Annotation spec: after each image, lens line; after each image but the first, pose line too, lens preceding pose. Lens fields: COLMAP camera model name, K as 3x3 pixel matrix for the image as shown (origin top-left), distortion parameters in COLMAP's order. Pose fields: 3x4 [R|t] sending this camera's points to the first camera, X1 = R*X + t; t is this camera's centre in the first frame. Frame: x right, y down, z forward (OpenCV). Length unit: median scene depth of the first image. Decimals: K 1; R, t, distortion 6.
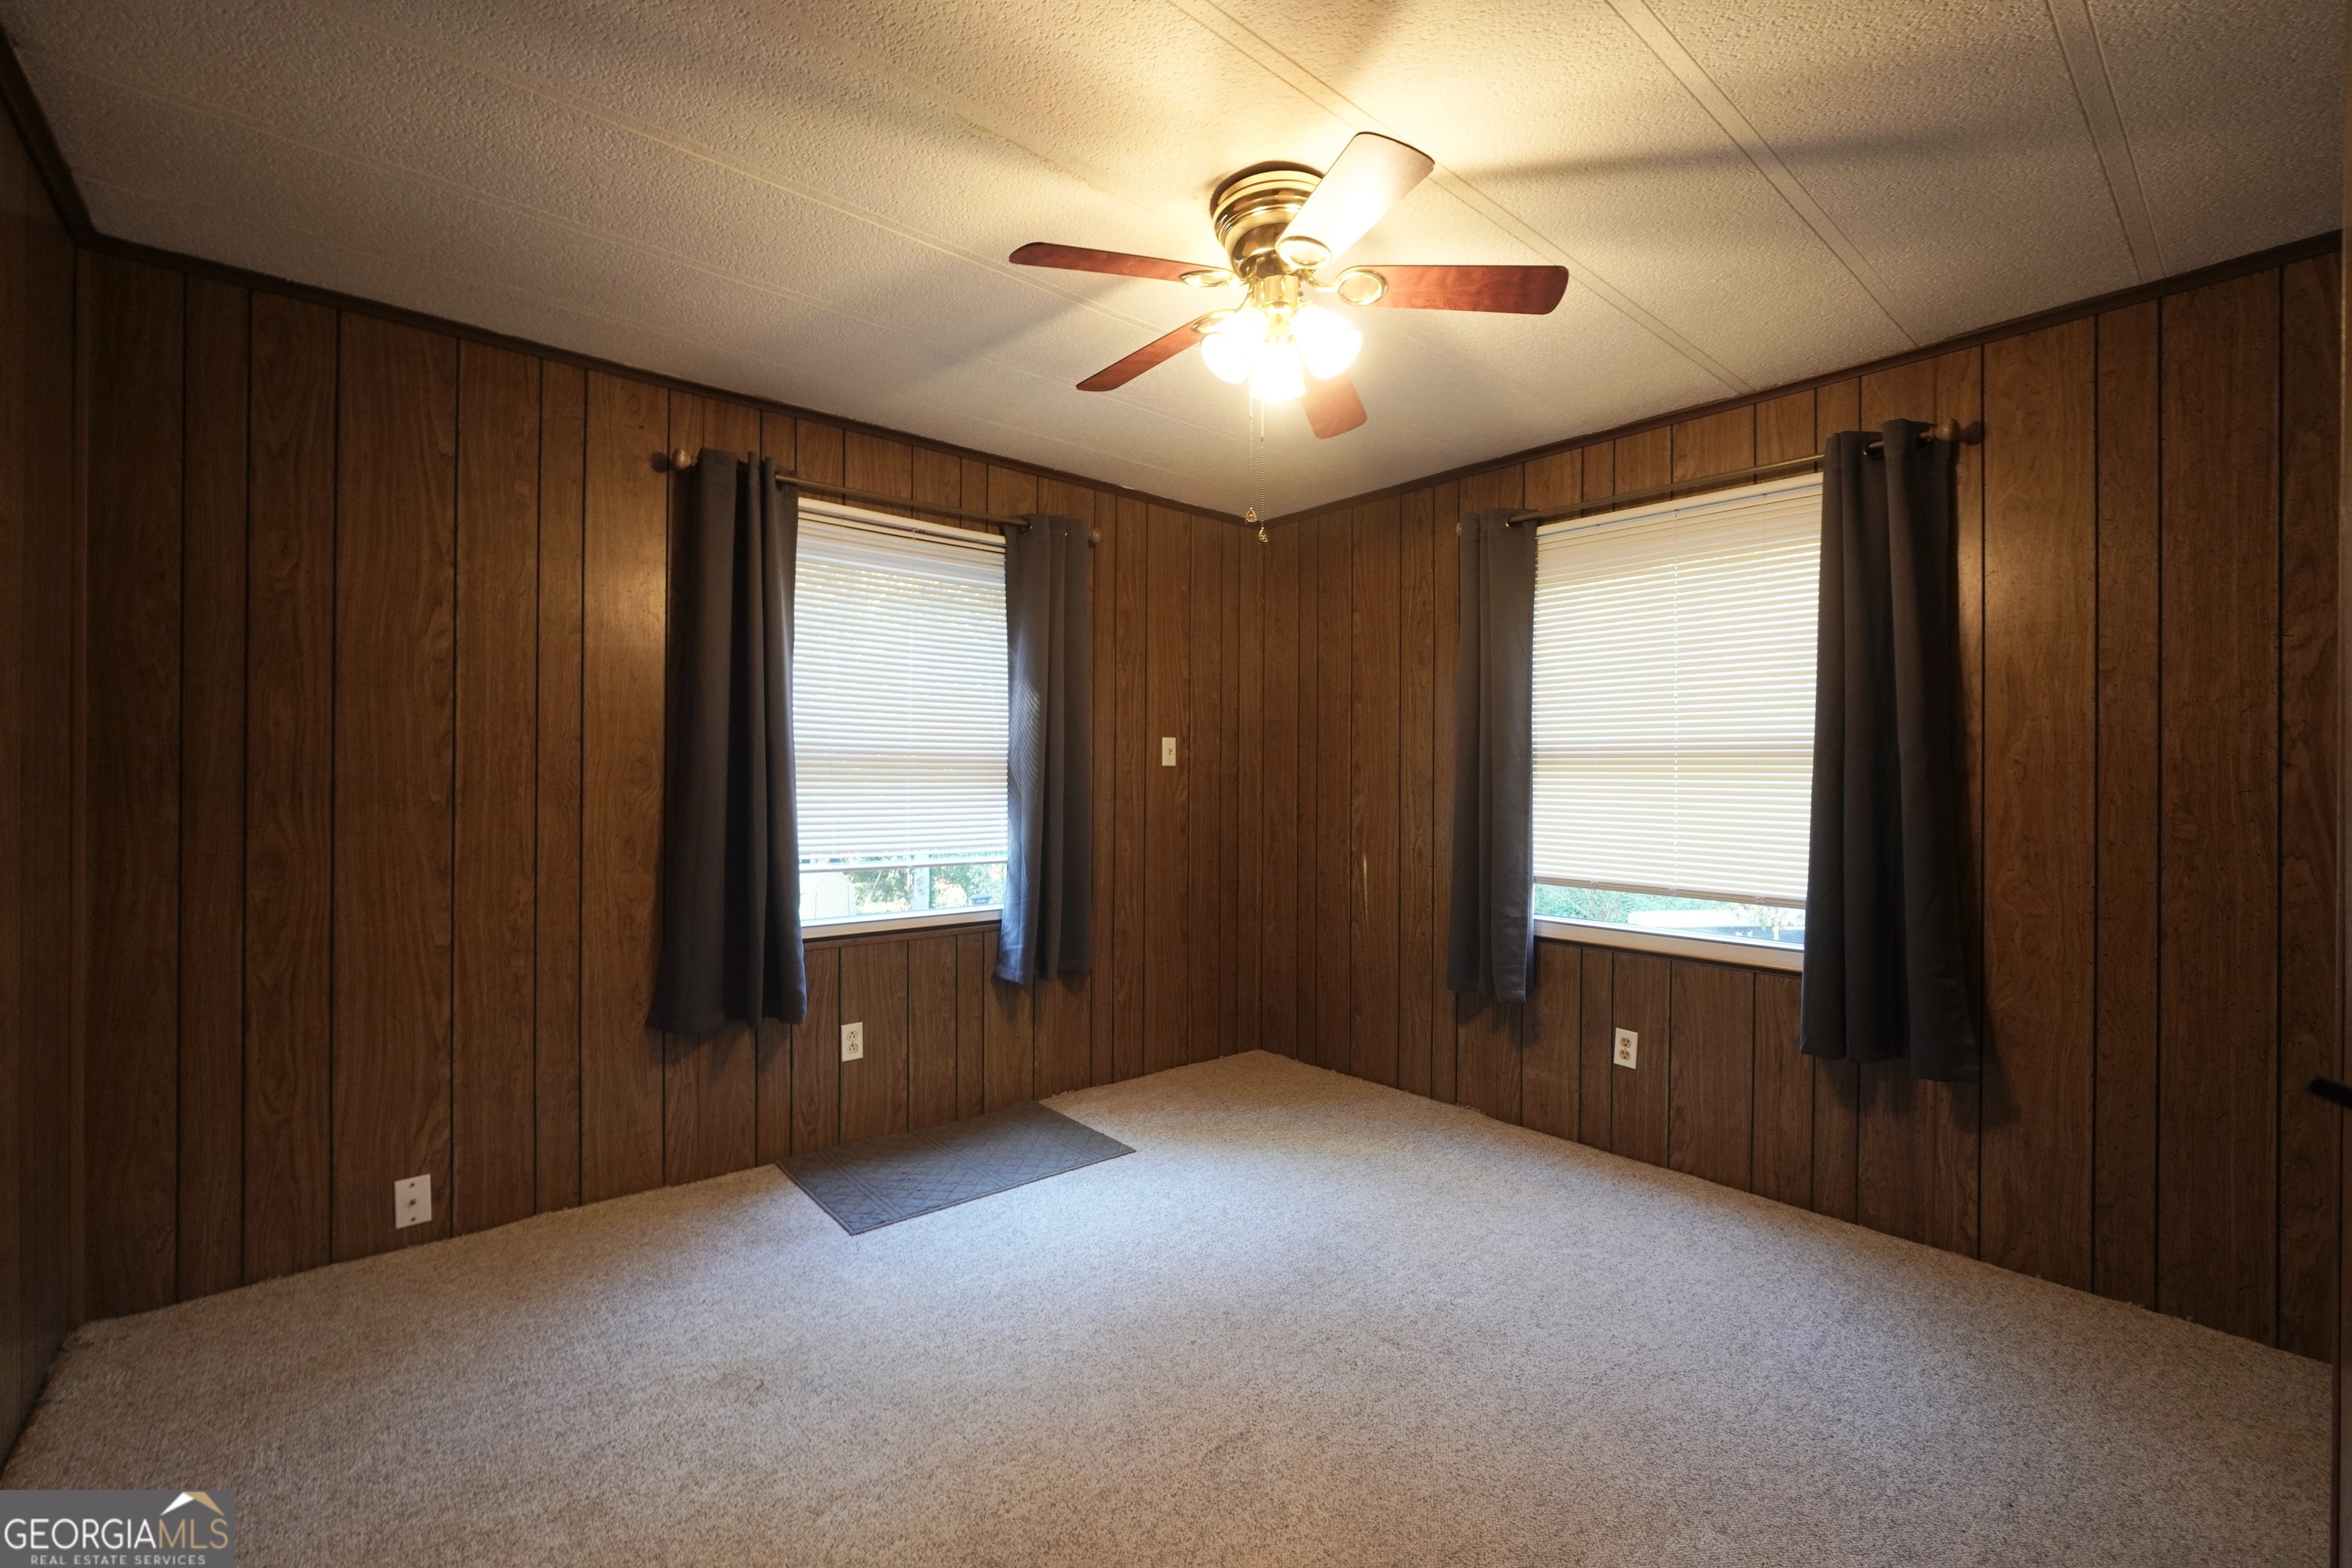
lens RADIAL K [[980.8, 0, 1162.4], [0, 980.8, 793.4], [0, 0, 1]] dist [-0.022224, 0.007671]
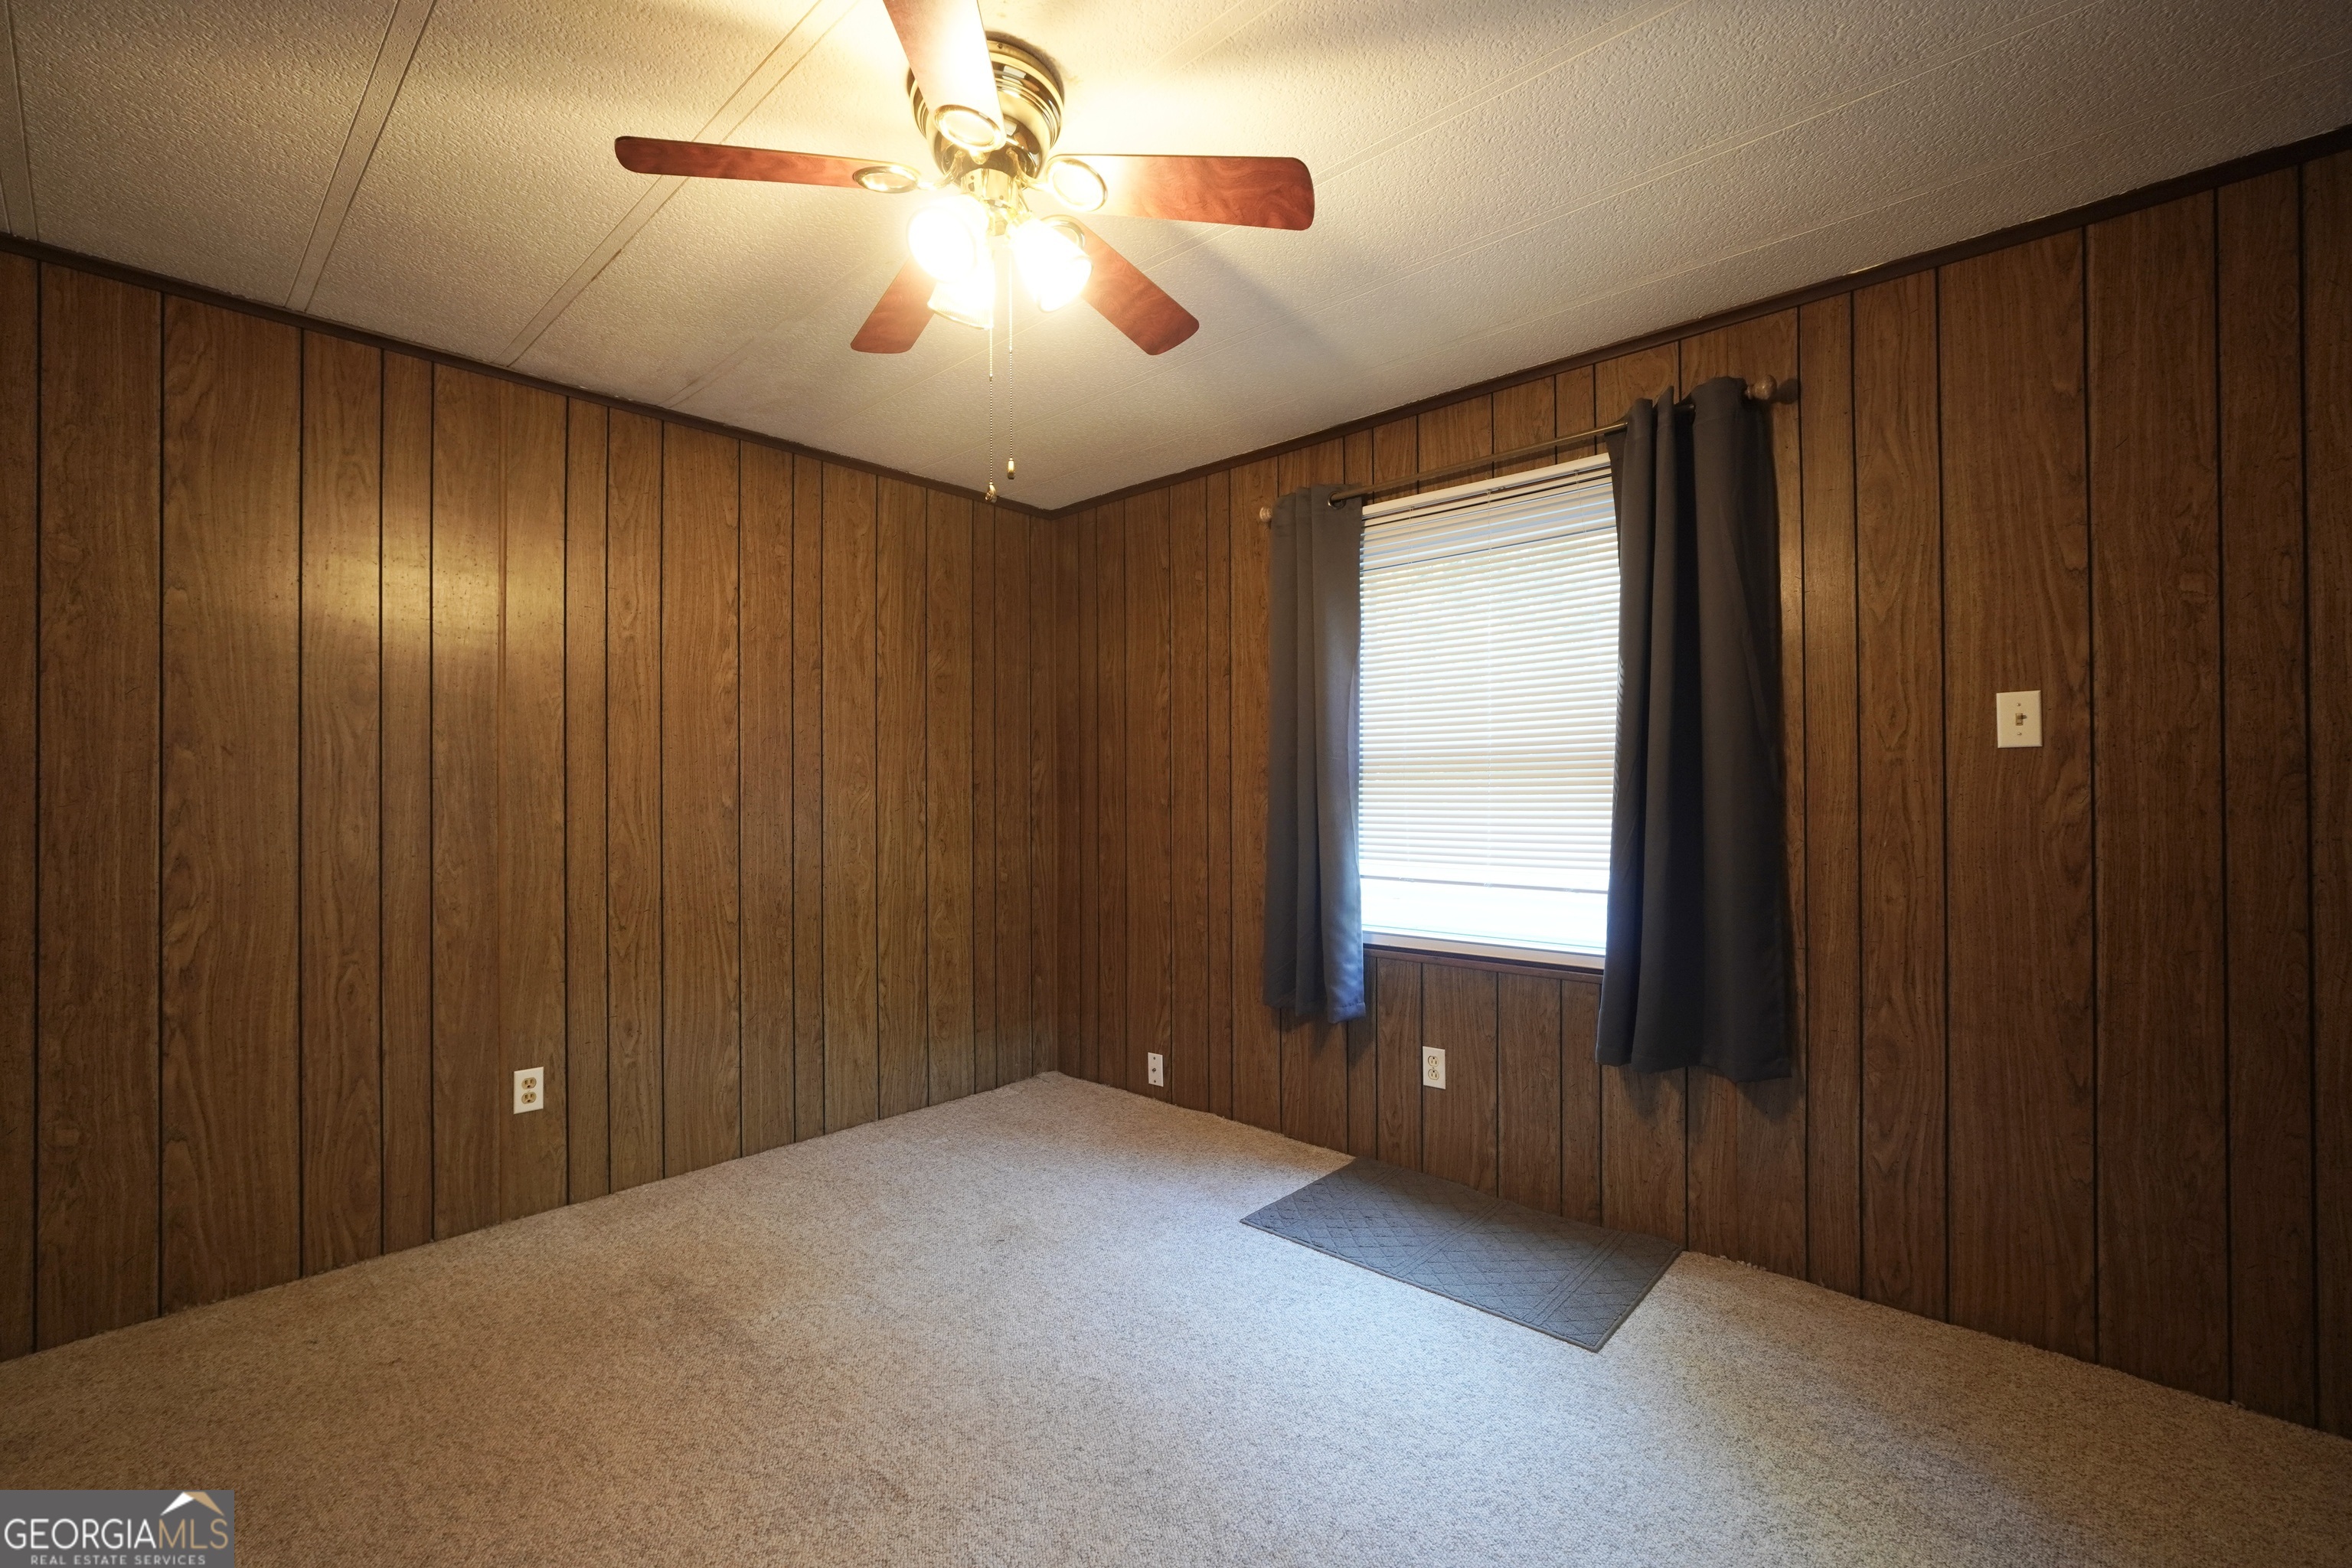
lens RADIAL K [[980.8, 0, 1161.2], [0, 980.8, 793.4], [0, 0, 1]] dist [-0.022224, 0.007671]
pose [[0.129955, -0.005335, -0.991506, 0.576318], [-0.003198, 0.999978, -0.005800, 0.000707], [0.991515, 0.003925, 0.129935, 0.630346]]
